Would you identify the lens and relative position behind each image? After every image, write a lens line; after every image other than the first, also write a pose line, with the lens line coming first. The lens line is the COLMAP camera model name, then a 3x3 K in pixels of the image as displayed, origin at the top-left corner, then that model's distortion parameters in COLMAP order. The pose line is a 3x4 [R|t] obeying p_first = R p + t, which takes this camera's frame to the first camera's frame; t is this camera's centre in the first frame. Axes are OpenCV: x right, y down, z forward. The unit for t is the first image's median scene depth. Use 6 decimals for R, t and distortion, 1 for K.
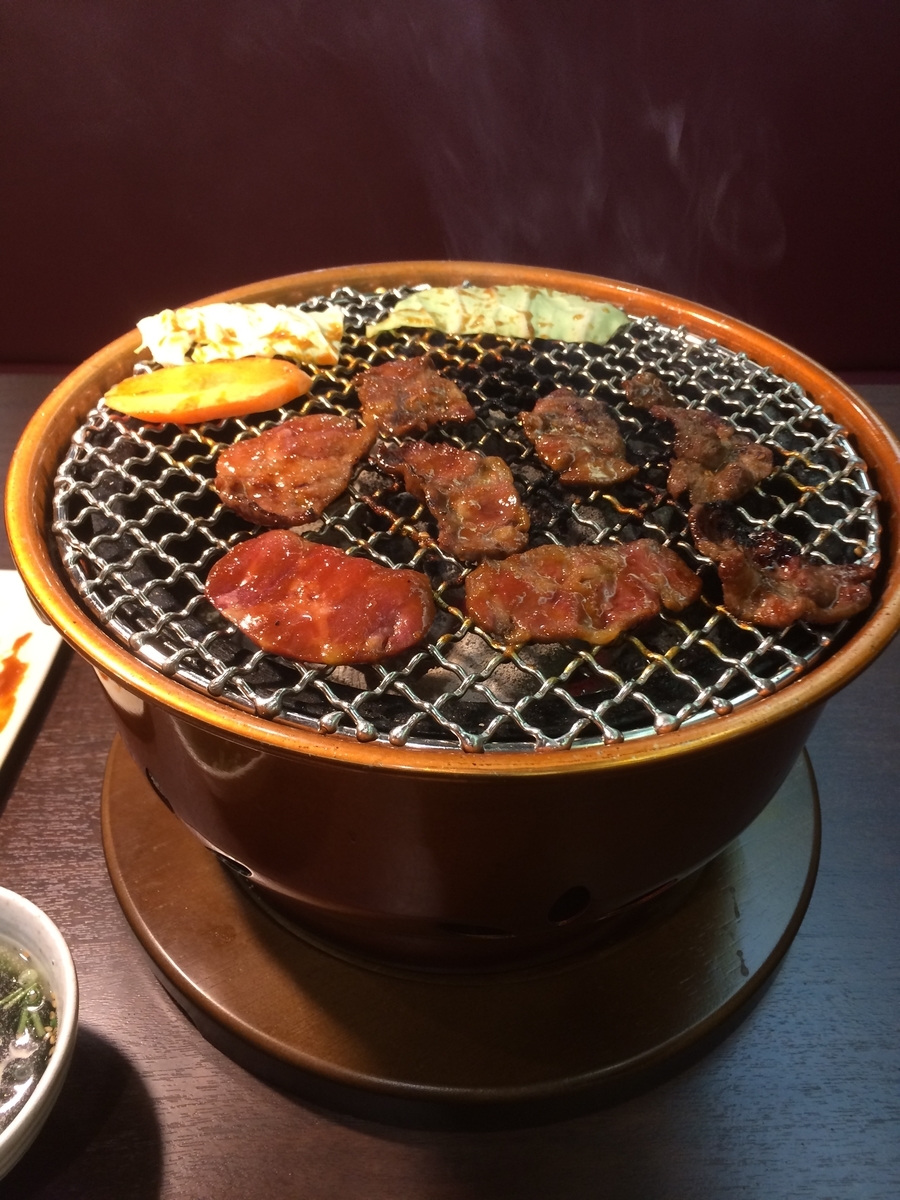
lens RADIAL K [[1021.0, 0, 453.9], [0, 1021.0, 598.3], [0, 0, 1]] dist [0.030063, -0.043061]
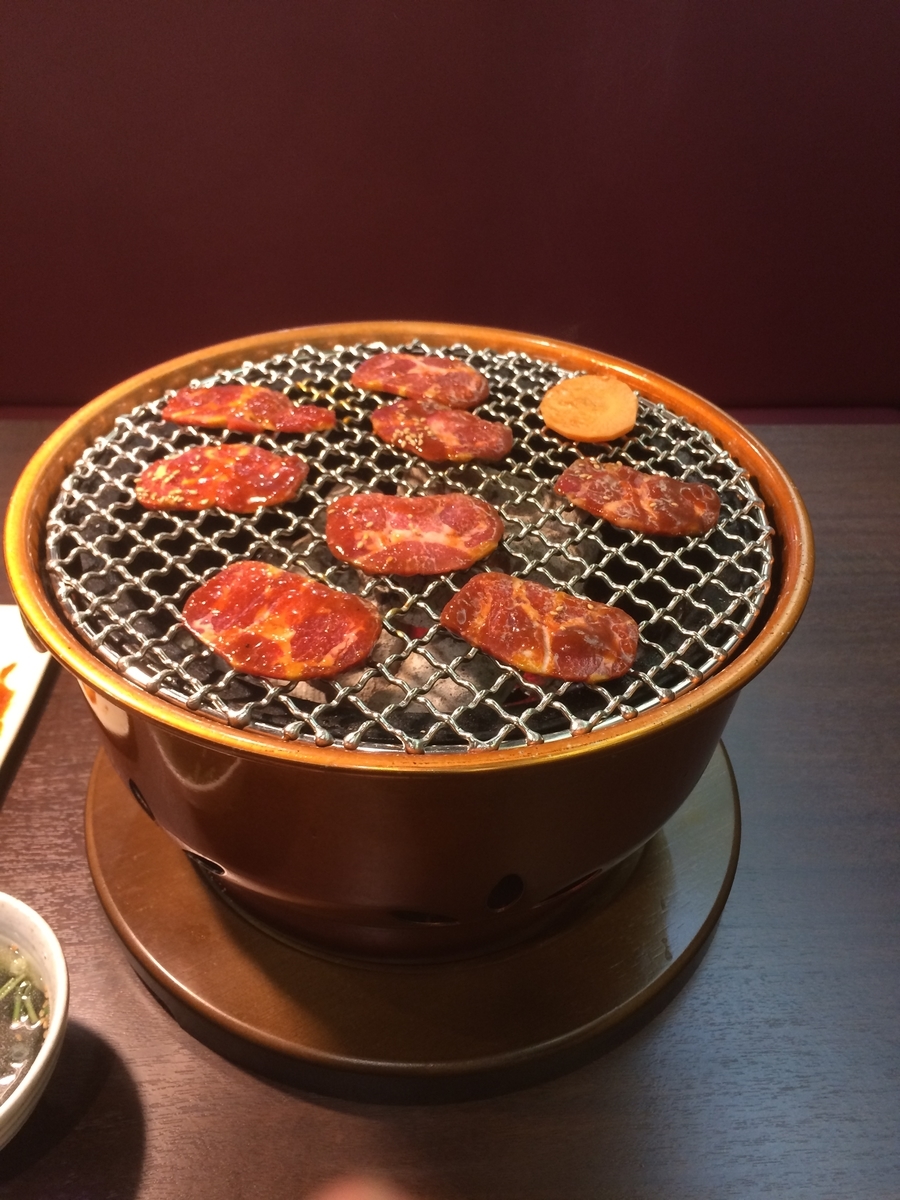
lens RADIAL K [[1021.0, 0, 445.6], [0, 1021.0, 599.5], [0, 0, 1]] dist [0.030063, -0.043061]
pose [[0.999701, -0.011012, 0.021812, 0.021711], [0.011676, 0.999464, -0.030573, 0.007191], [-0.021463, 0.030818, 0.999295, -0.126561]]
